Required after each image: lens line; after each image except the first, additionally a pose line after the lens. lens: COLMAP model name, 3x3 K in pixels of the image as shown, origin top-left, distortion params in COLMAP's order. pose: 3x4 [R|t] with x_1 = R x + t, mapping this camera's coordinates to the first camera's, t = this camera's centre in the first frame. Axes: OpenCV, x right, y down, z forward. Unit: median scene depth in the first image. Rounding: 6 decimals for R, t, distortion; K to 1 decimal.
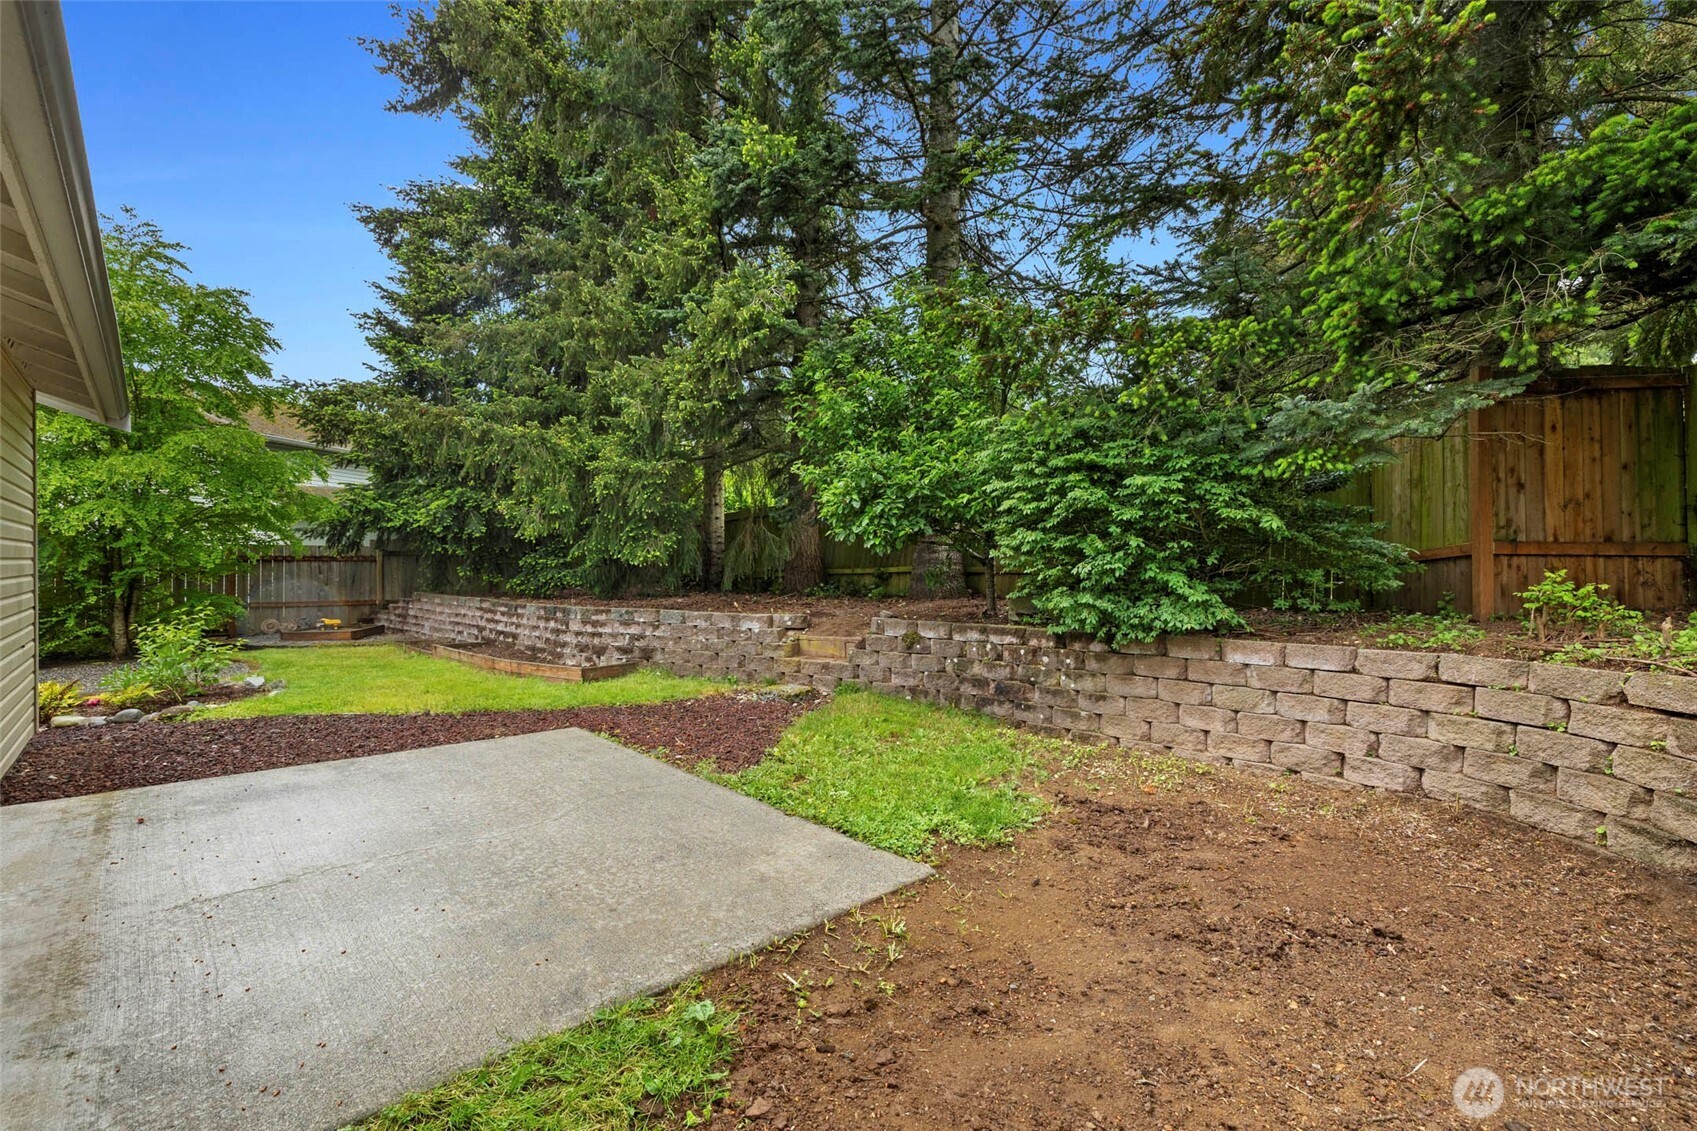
lens RADIAL K [[712.5, 0, 843.4], [0, 712.5, 565.9], [0, 0, 1]] dist [0.001364, 0.000057]
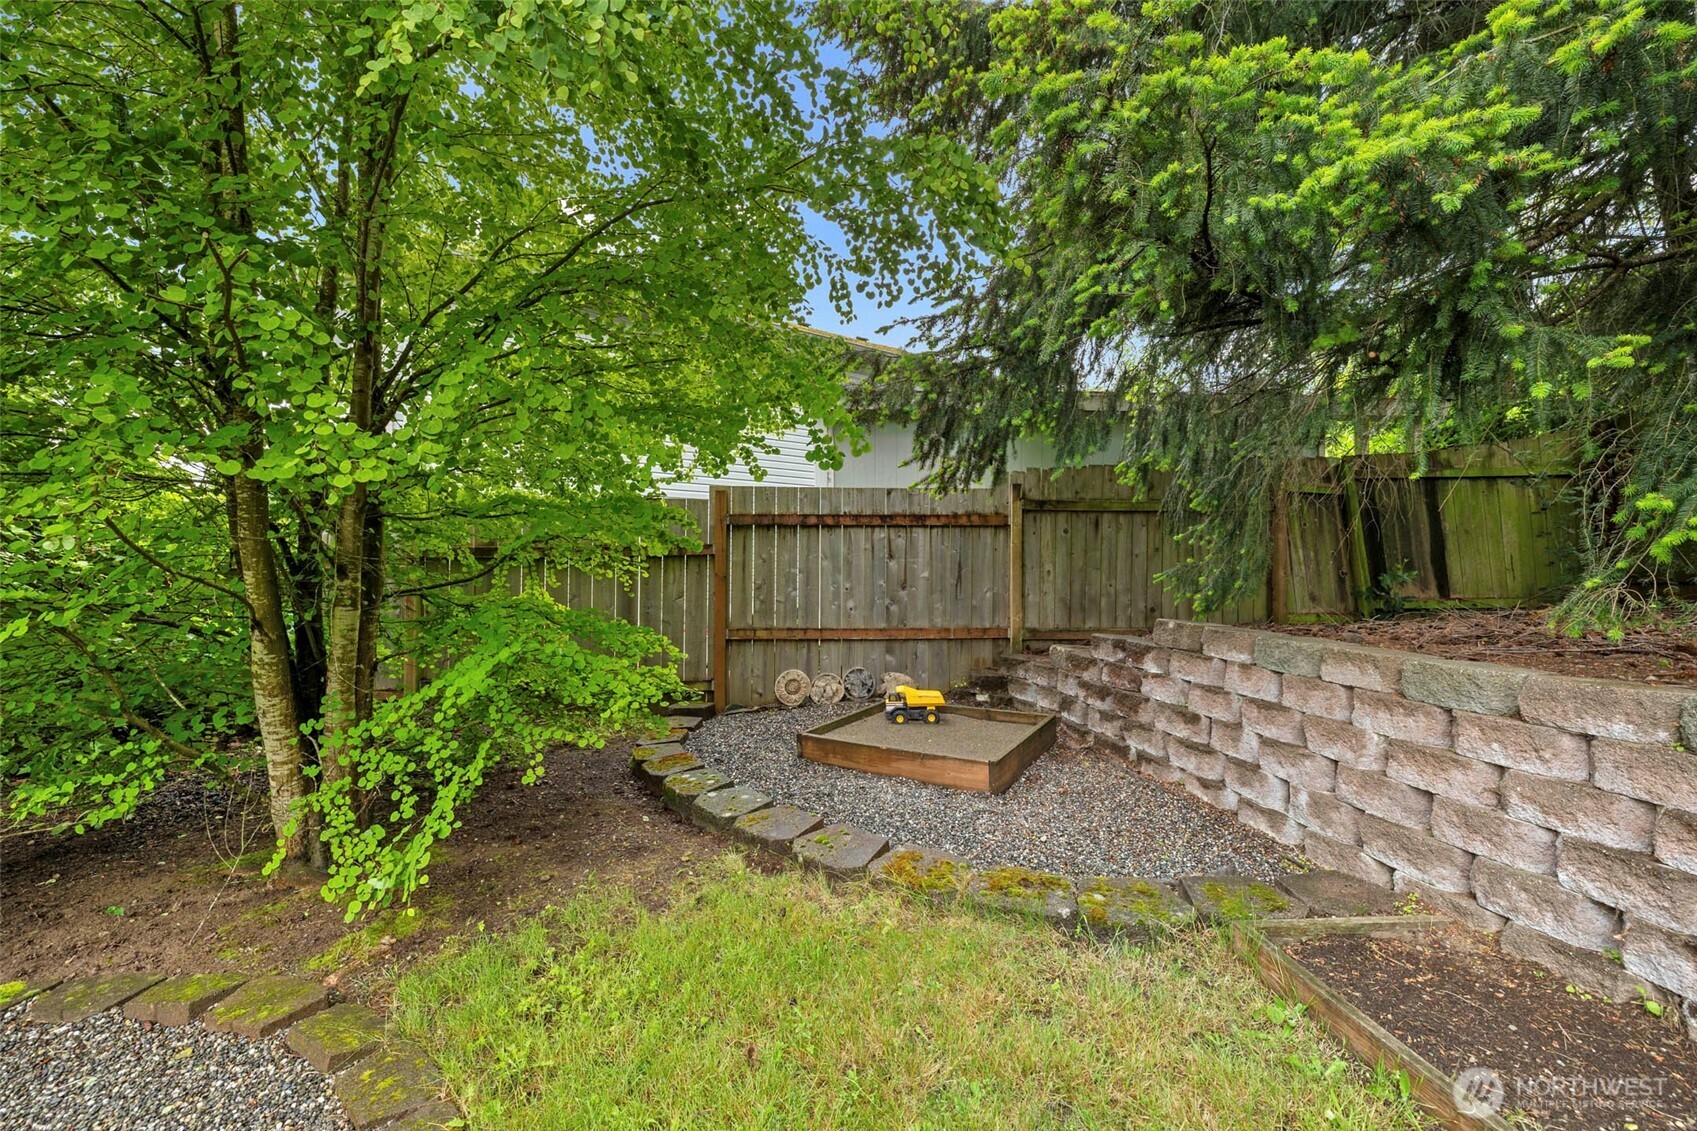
lens RADIAL K [[712.5, 0, 846.5], [0, 712.5, 568.1], [0, 0, 1]] dist [0.001364, 0.000057]
pose [[0.777325, 0.004500, -0.629083, -0.582684], [-0.004033, 0.999990, 0.002170, 0.018159], [0.629086, 0.000851, 0.777335, 0.782712]]
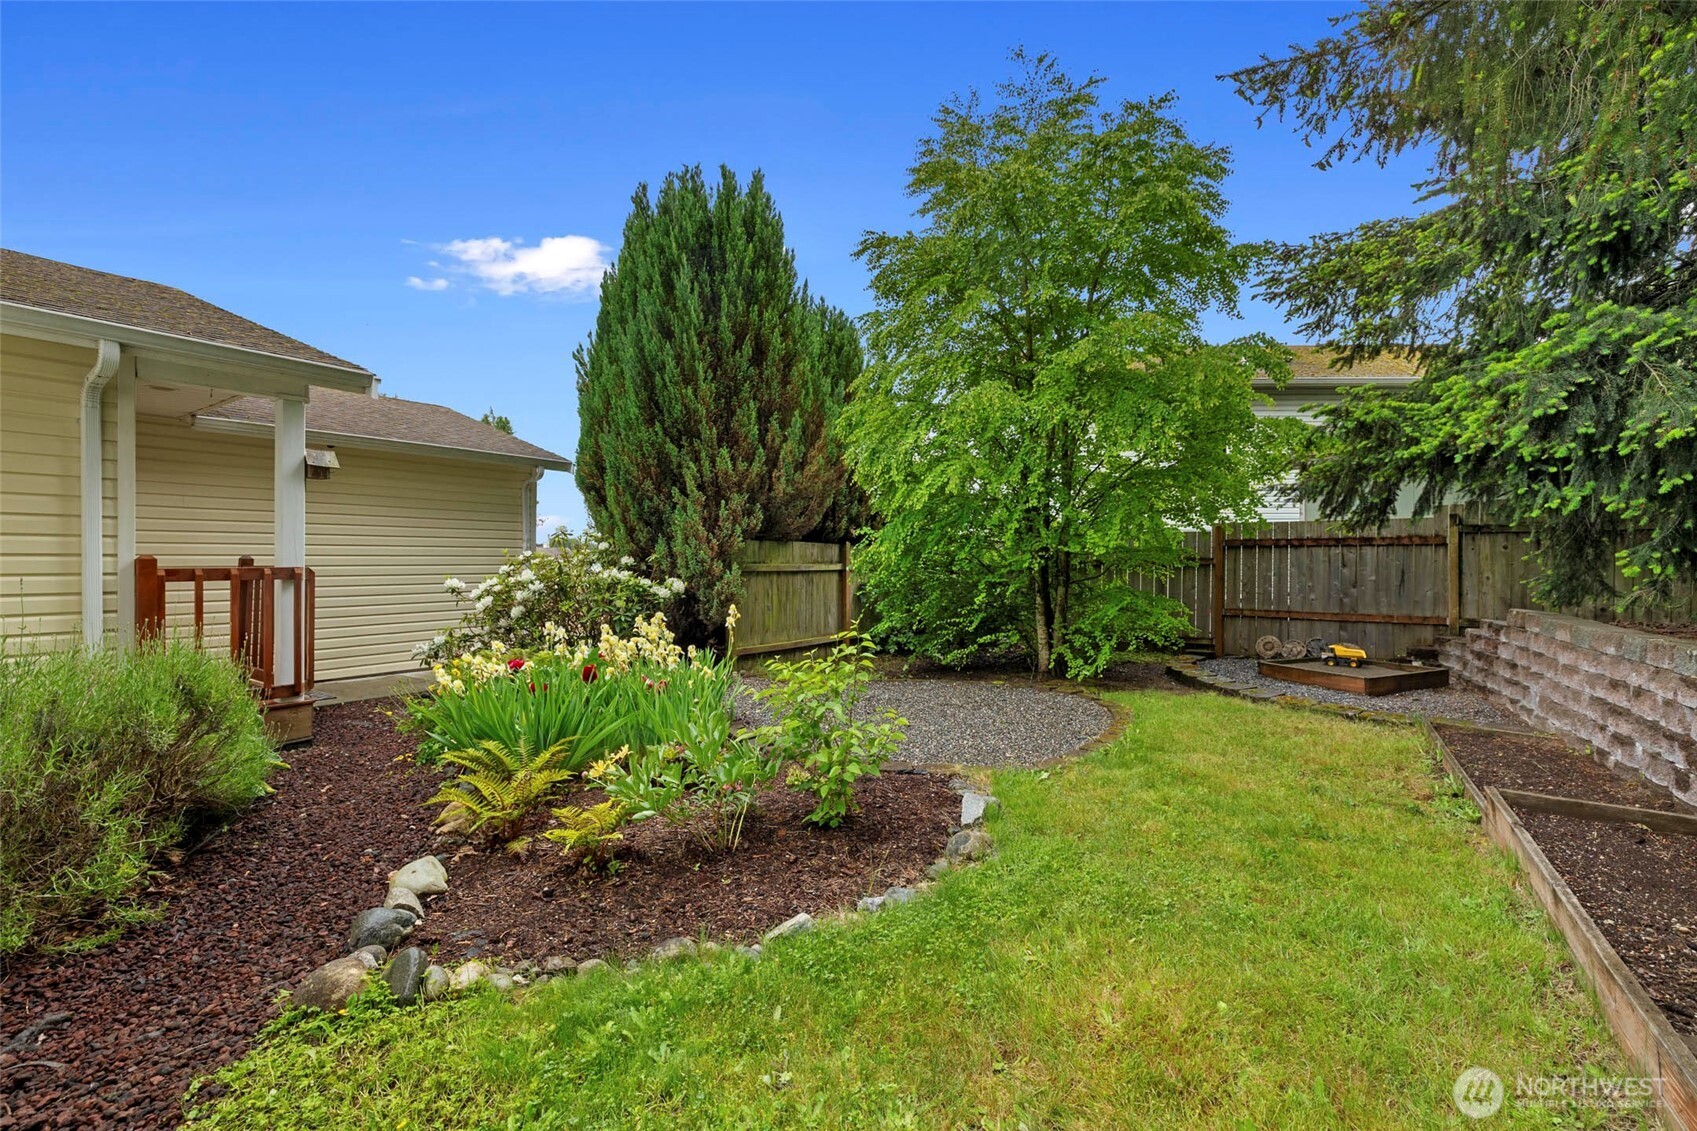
lens RADIAL K [[712.5, 0, 853.9], [0, 712.5, 553.7], [0, 0, 1]] dist [0.001364, 0.000057]
pose [[0.201966, -0.006421, -0.979372, -0.268186], [-0.007775, 0.999936, -0.008159, 0.009259], [0.979362, 0.009262, 0.201903, 0.552673]]
